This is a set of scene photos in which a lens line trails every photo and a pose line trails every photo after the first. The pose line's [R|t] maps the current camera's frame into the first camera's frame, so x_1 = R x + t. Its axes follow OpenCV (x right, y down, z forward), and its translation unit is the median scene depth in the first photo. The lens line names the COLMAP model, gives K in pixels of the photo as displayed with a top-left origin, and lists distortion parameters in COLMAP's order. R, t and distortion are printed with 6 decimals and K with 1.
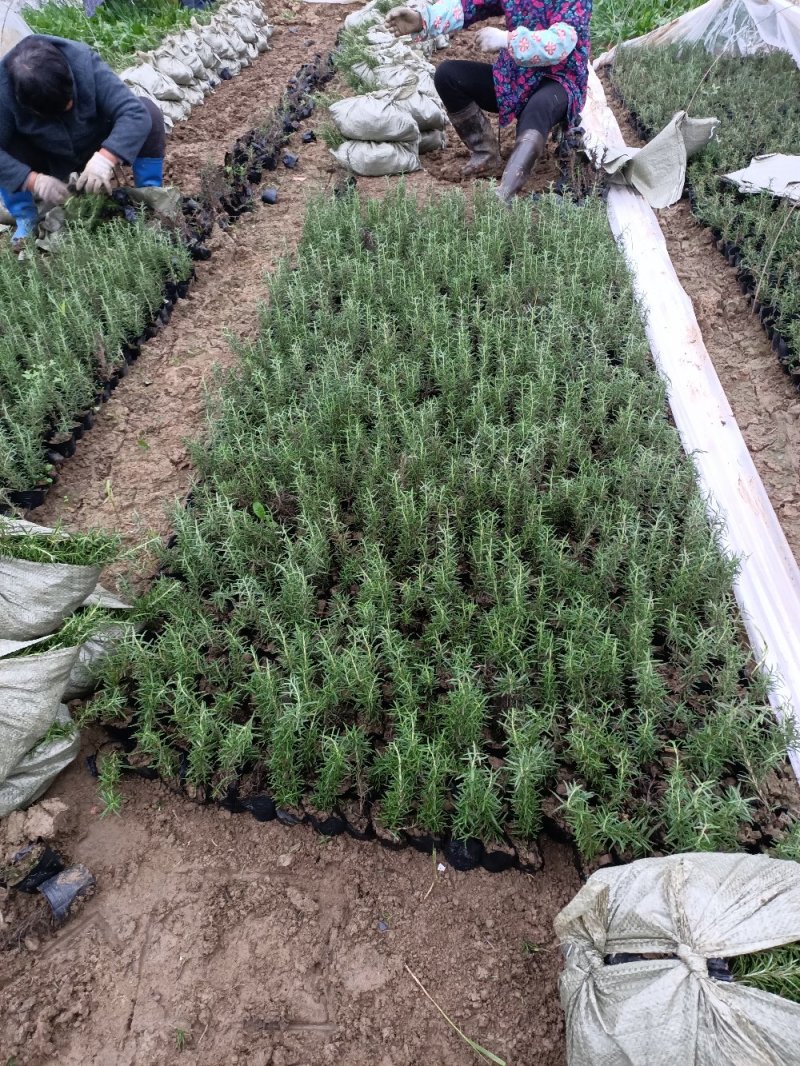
lens RADIAL K [[780.2, 0, 399.7], [0, 780.2, 533.1], [0, 0, 1]] dist [-0.001050, -0.001090]
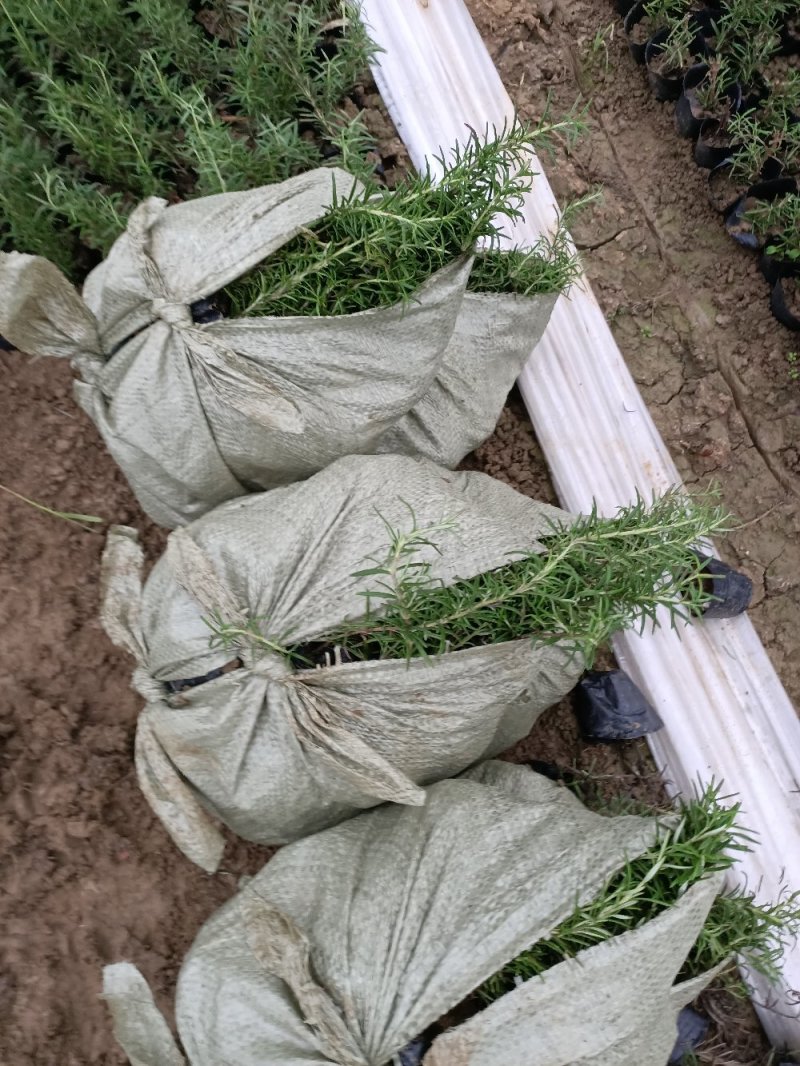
lens RADIAL K [[780.2, 0, 400.2], [0, 780.2, 533.3], [0, 0, 1]] dist [-0.001050, -0.001090]
pose [[0.924465, -0.356962, 0.133949, 0.391074], [0.229197, 0.801070, 0.552952, 0.339580], [-0.304686, -0.480484, 0.822376, 0.195336]]
